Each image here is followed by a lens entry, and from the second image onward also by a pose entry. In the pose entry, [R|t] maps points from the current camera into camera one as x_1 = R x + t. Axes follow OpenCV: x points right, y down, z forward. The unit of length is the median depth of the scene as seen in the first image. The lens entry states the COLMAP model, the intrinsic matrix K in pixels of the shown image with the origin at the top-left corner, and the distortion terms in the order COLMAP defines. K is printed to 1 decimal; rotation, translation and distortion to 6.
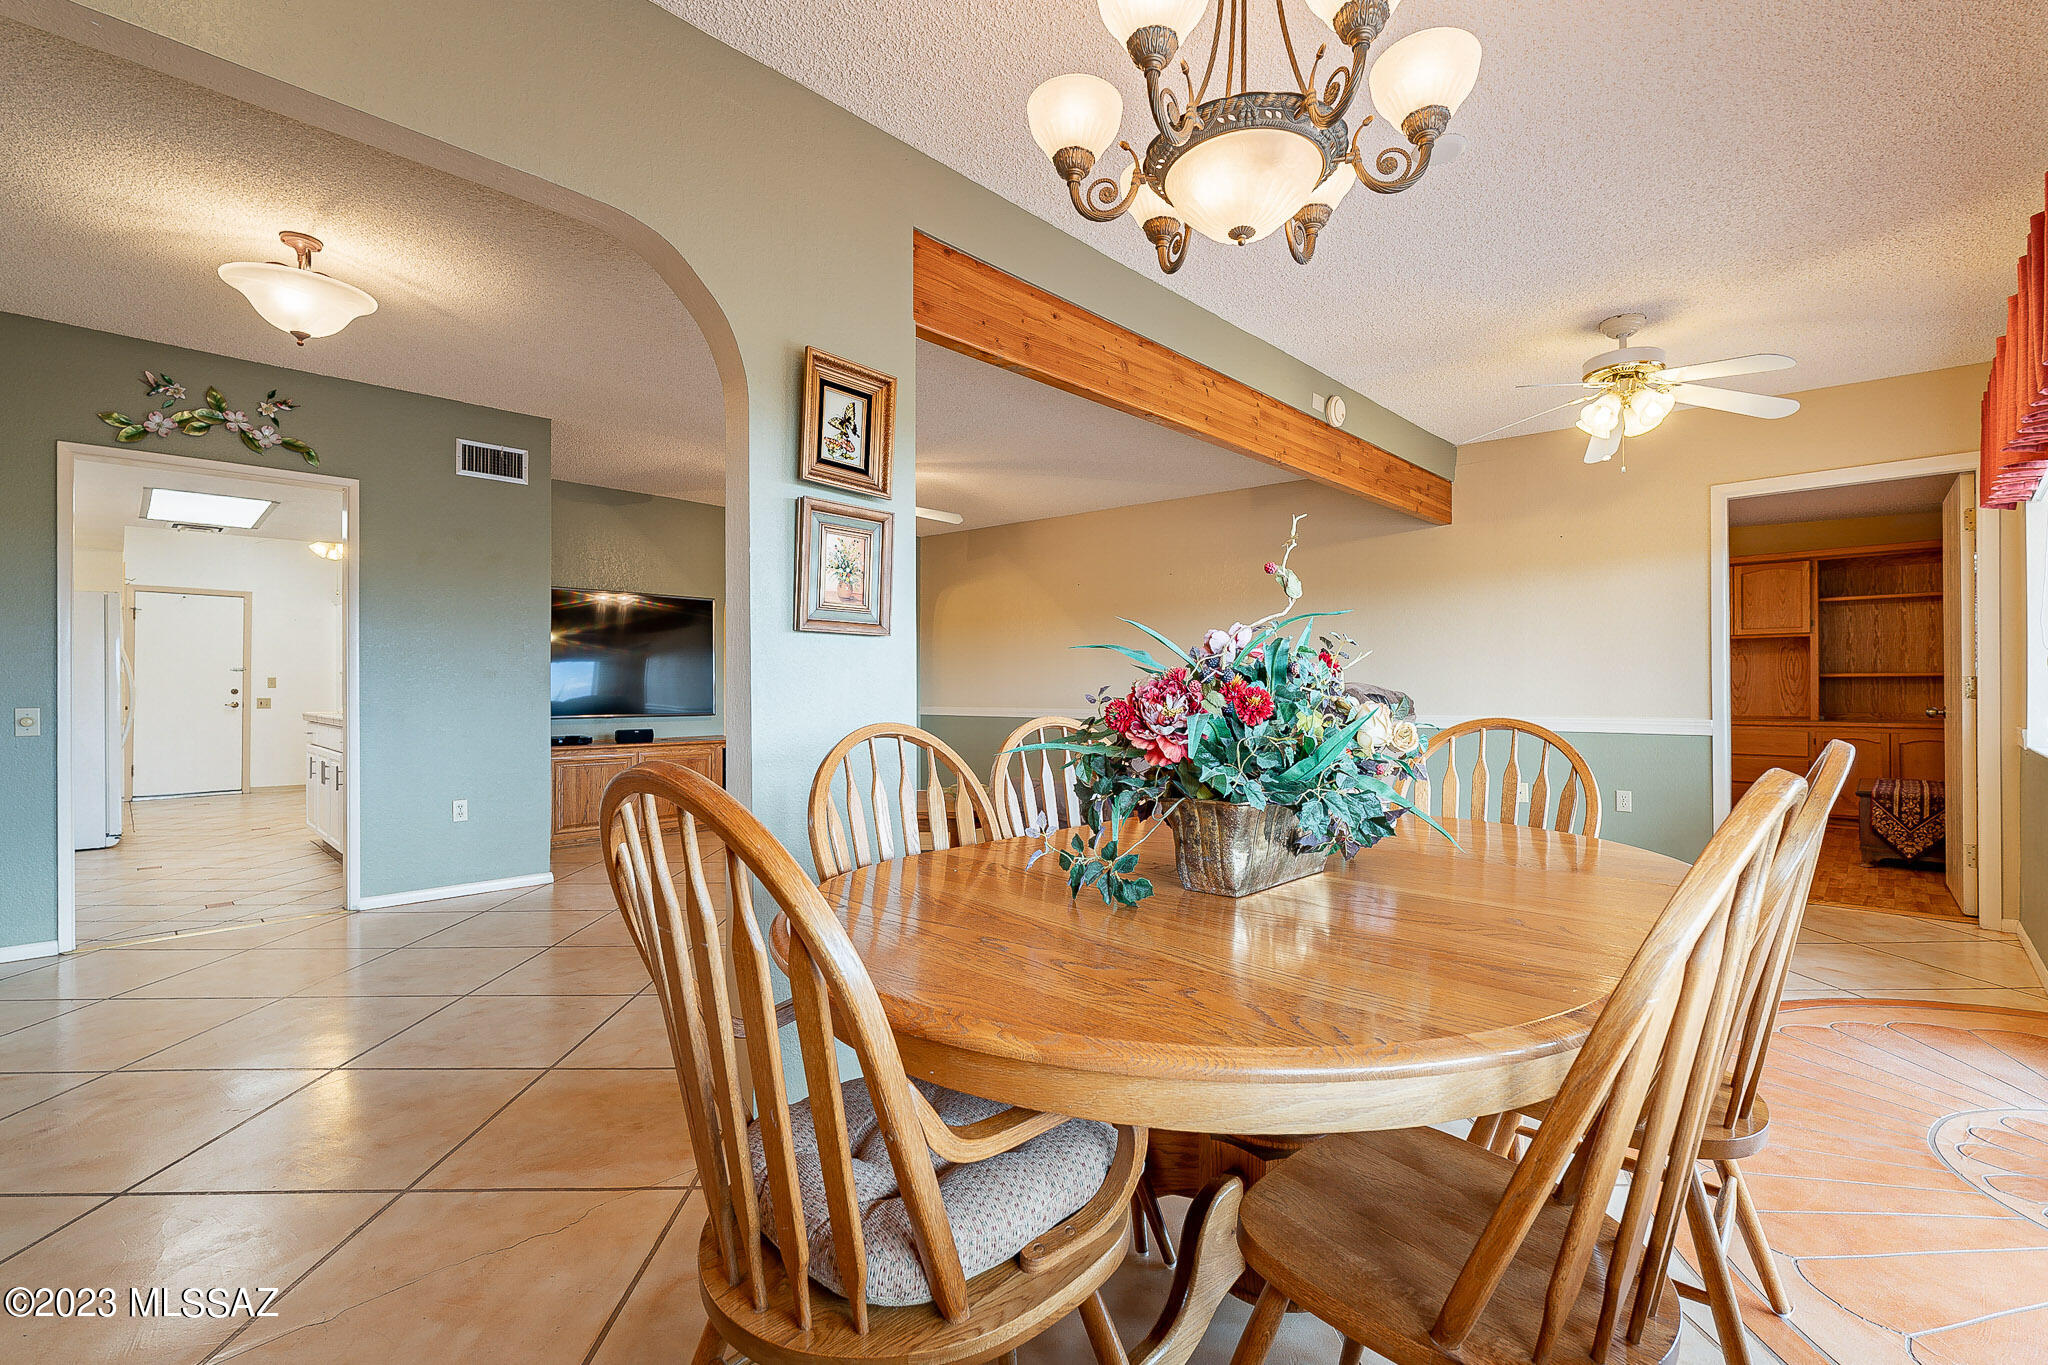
lens RADIAL K [[895.3, 0, 1021.8], [0, 895.3, 691.2], [0, 0, 1]] dist [-0.003590, 0.000307]
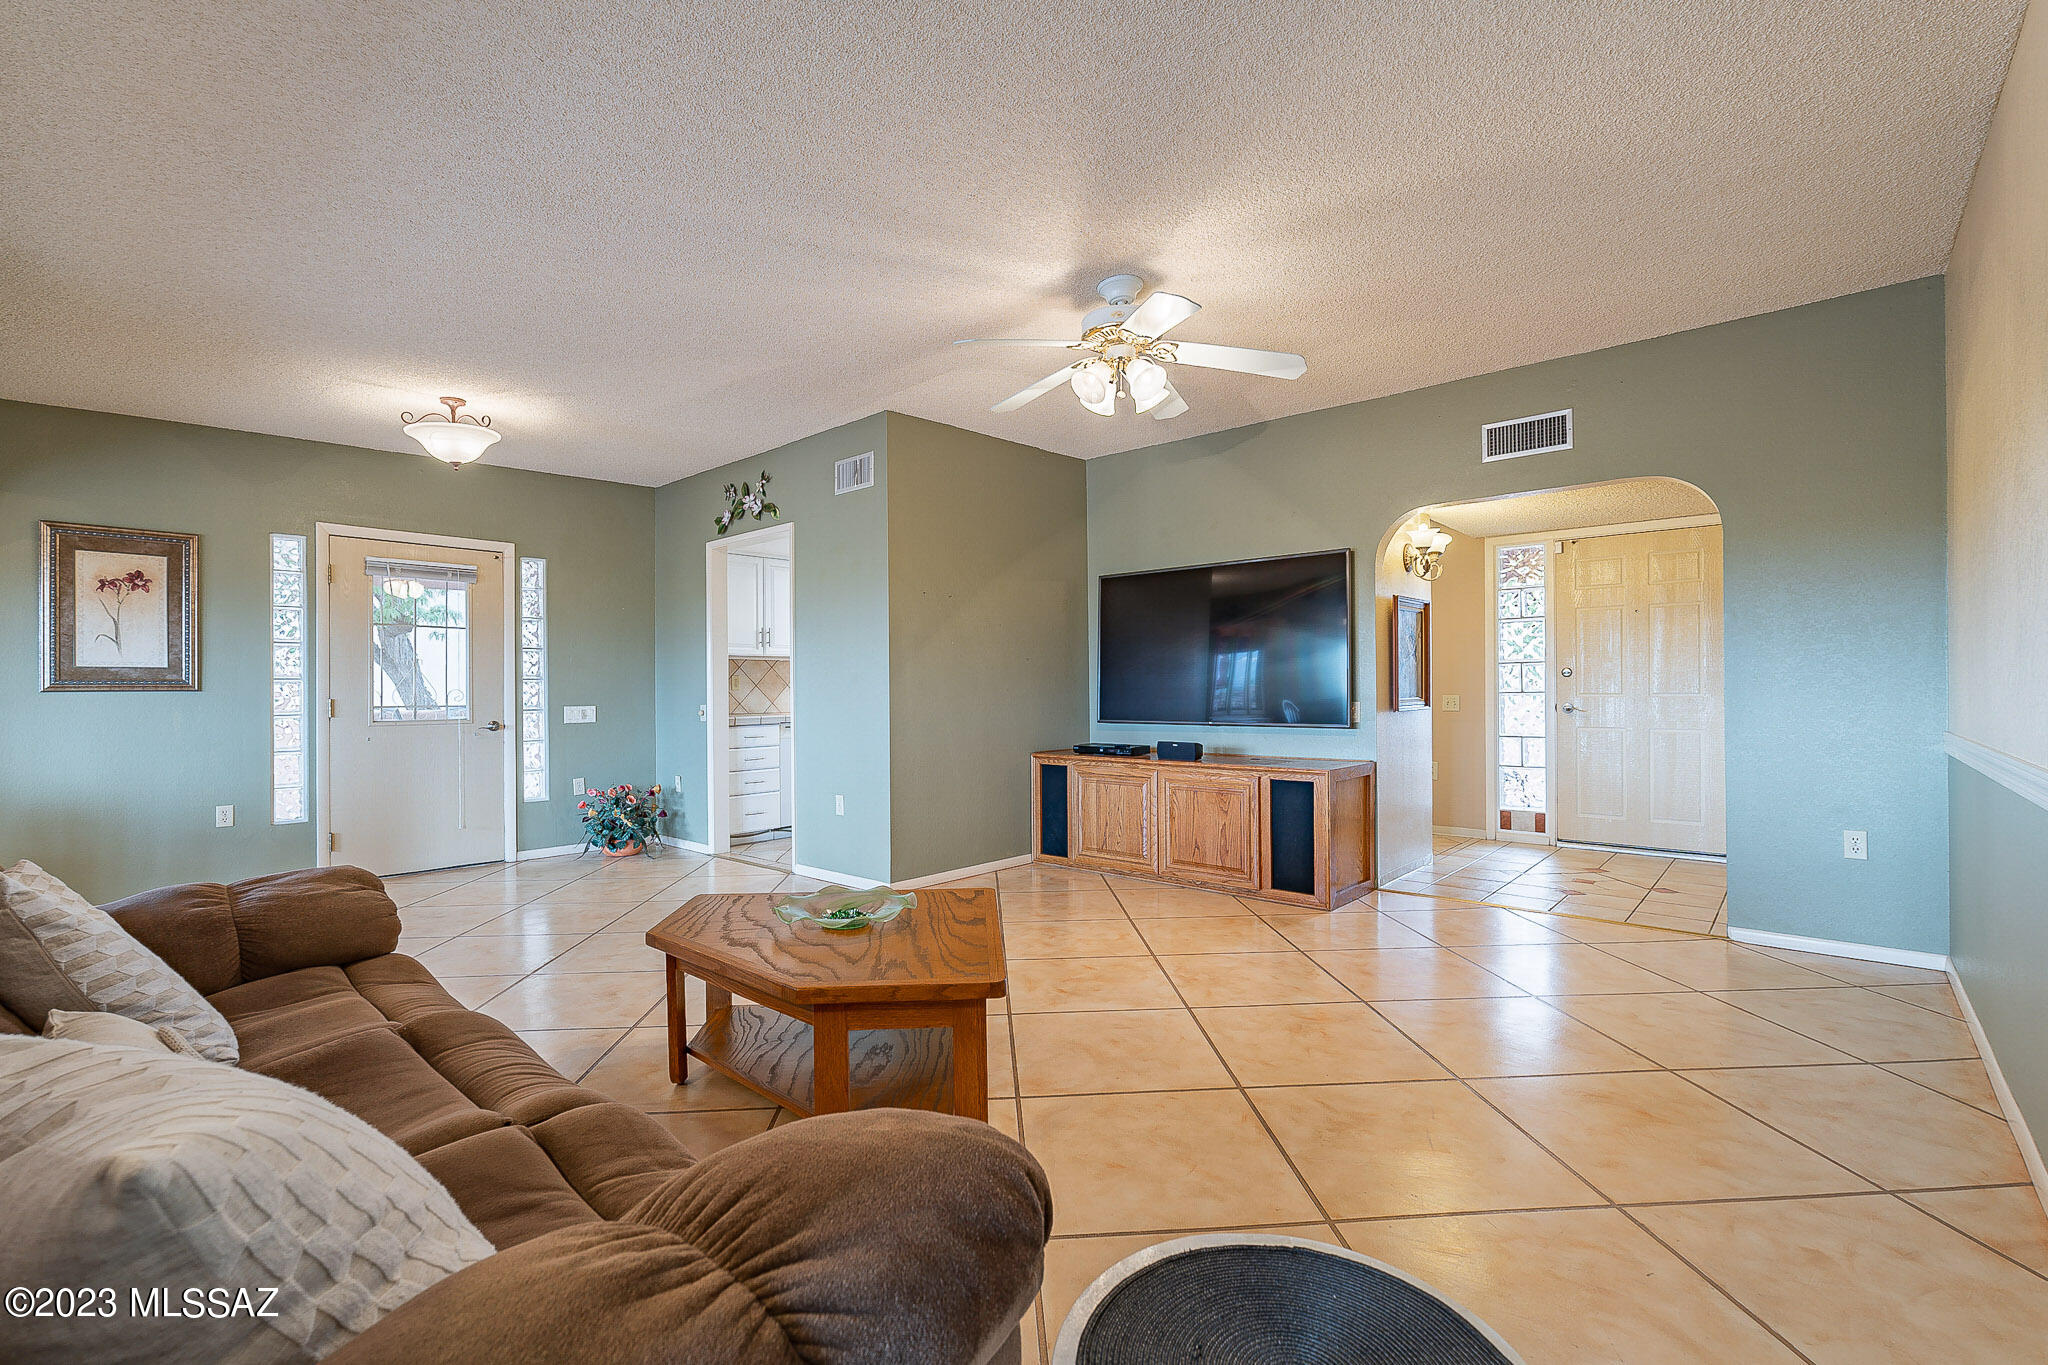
lens RADIAL K [[895.3, 0, 1023.8], [0, 895.3, 684.9], [0, 0, 1]] dist [-0.003590, 0.000307]
pose [[0.039121, -0.003856, -0.999227, 0.498674], [0.006947, 0.999969, -0.003587, -0.006197], [0.999210, -0.006801, 0.039147, 1.271558]]
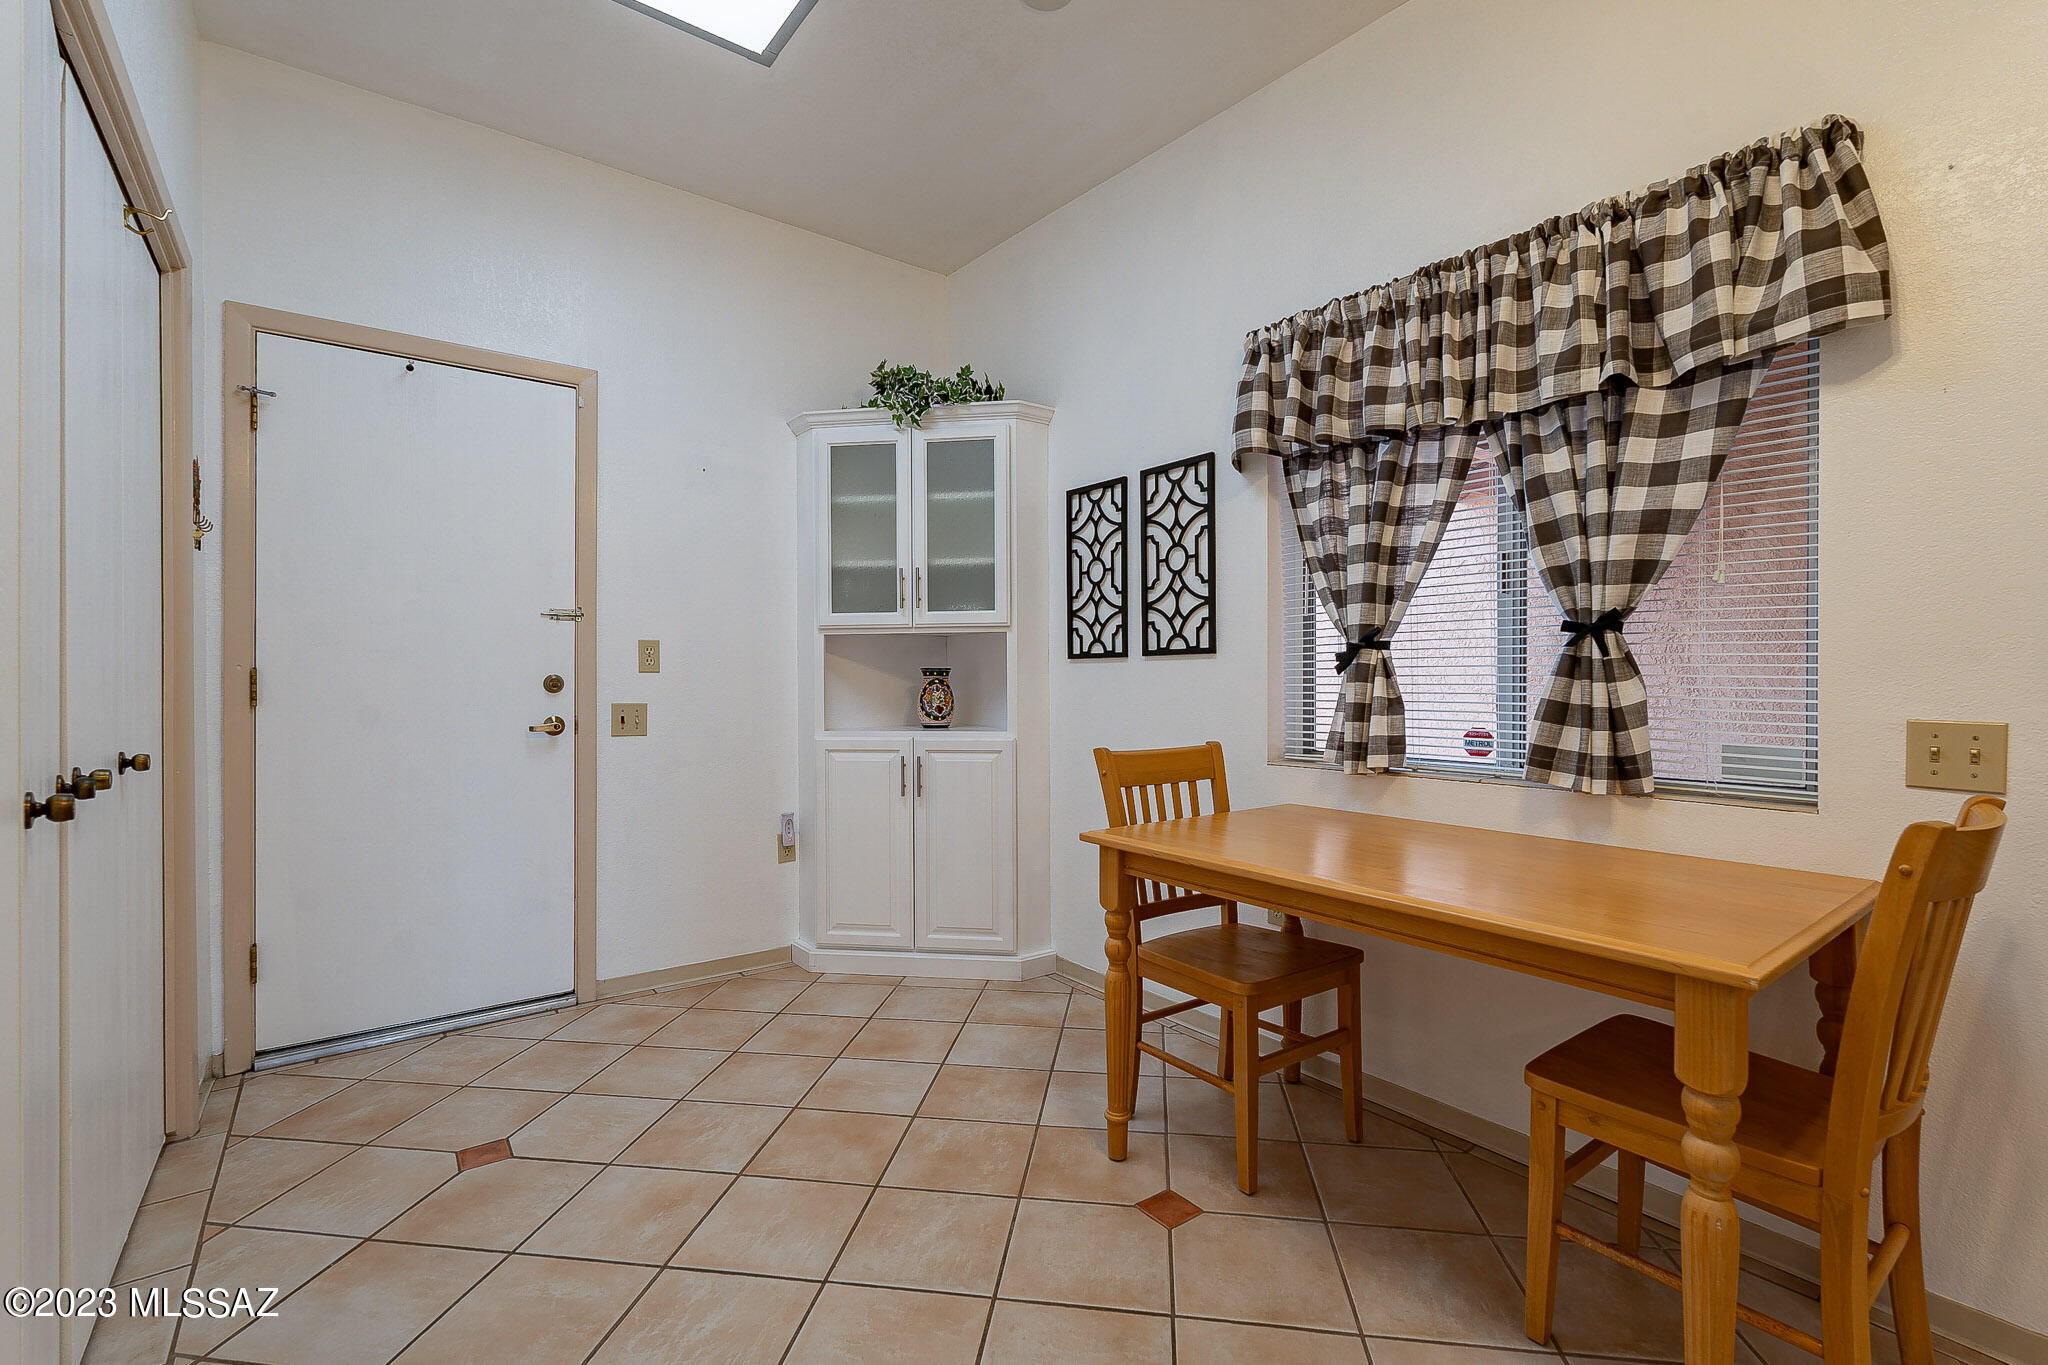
lens RADIAL K [[895.3, 0, 1025.3], [0, 895.3, 680.0], [0, 0, 1]] dist [-0.003590, 0.000307]
pose [[0.990000, 0.000270, -0.141068, -1.442195], [0.000349, 0.999990, 0.004361, -0.005080], [0.141068, -0.004366, 0.989990, 1.525725]]
